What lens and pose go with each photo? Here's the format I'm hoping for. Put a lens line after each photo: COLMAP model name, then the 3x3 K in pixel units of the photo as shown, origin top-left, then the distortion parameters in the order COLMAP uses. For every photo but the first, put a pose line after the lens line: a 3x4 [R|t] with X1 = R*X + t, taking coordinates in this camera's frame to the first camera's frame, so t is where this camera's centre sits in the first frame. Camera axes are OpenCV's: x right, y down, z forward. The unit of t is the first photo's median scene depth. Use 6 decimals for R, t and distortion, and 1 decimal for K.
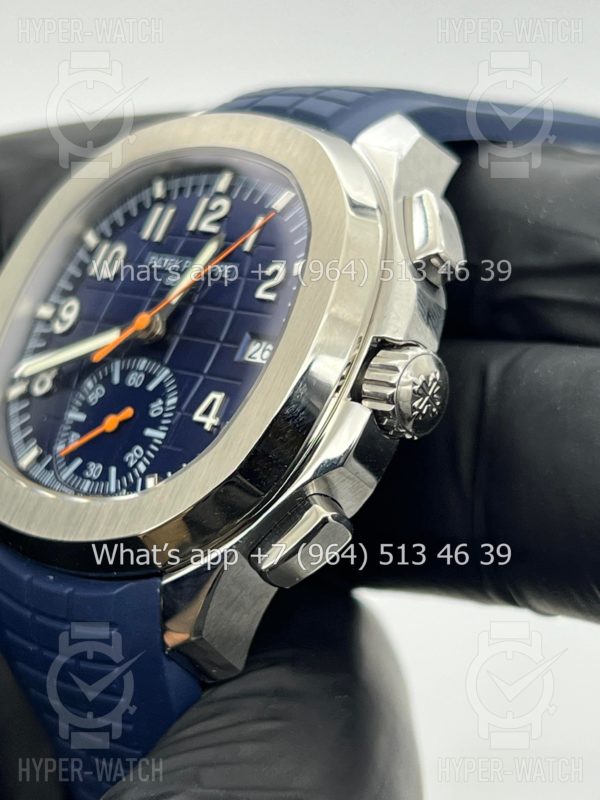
lens RADIAL K [[1846.2, 0, 300.0], [0, 1846.2, 397.6], [0, 0, 1]] dist [0.194587, 0.000000]
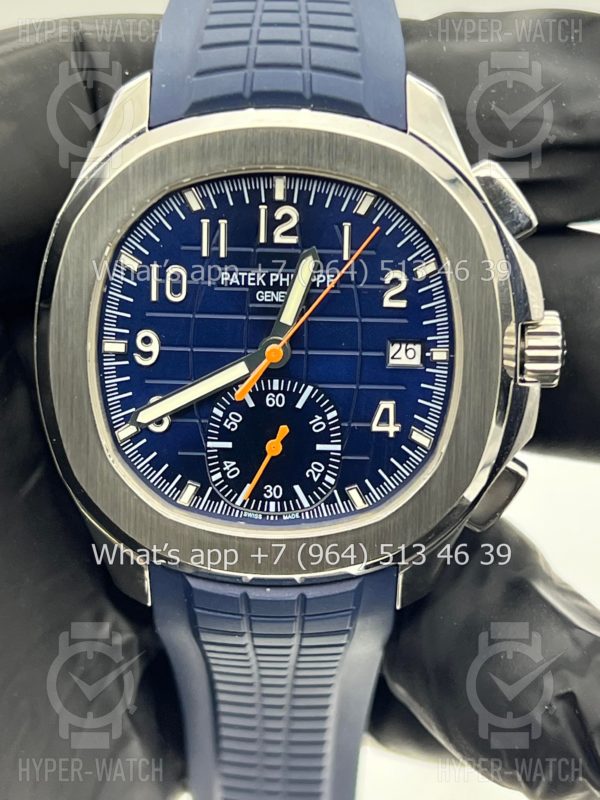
lens RADIAL K [[1846.2, 0, 302.6], [0, 1846.2, 405.0], [0, 0, 1]] dist [0.194587, 0.000000]
pose [[0.737316, -0.446808, 0.506683, -0.634388], [0.116074, 0.822669, 0.556545, -0.615256], [-0.665501, -0.351537, 0.658430, 0.279195]]
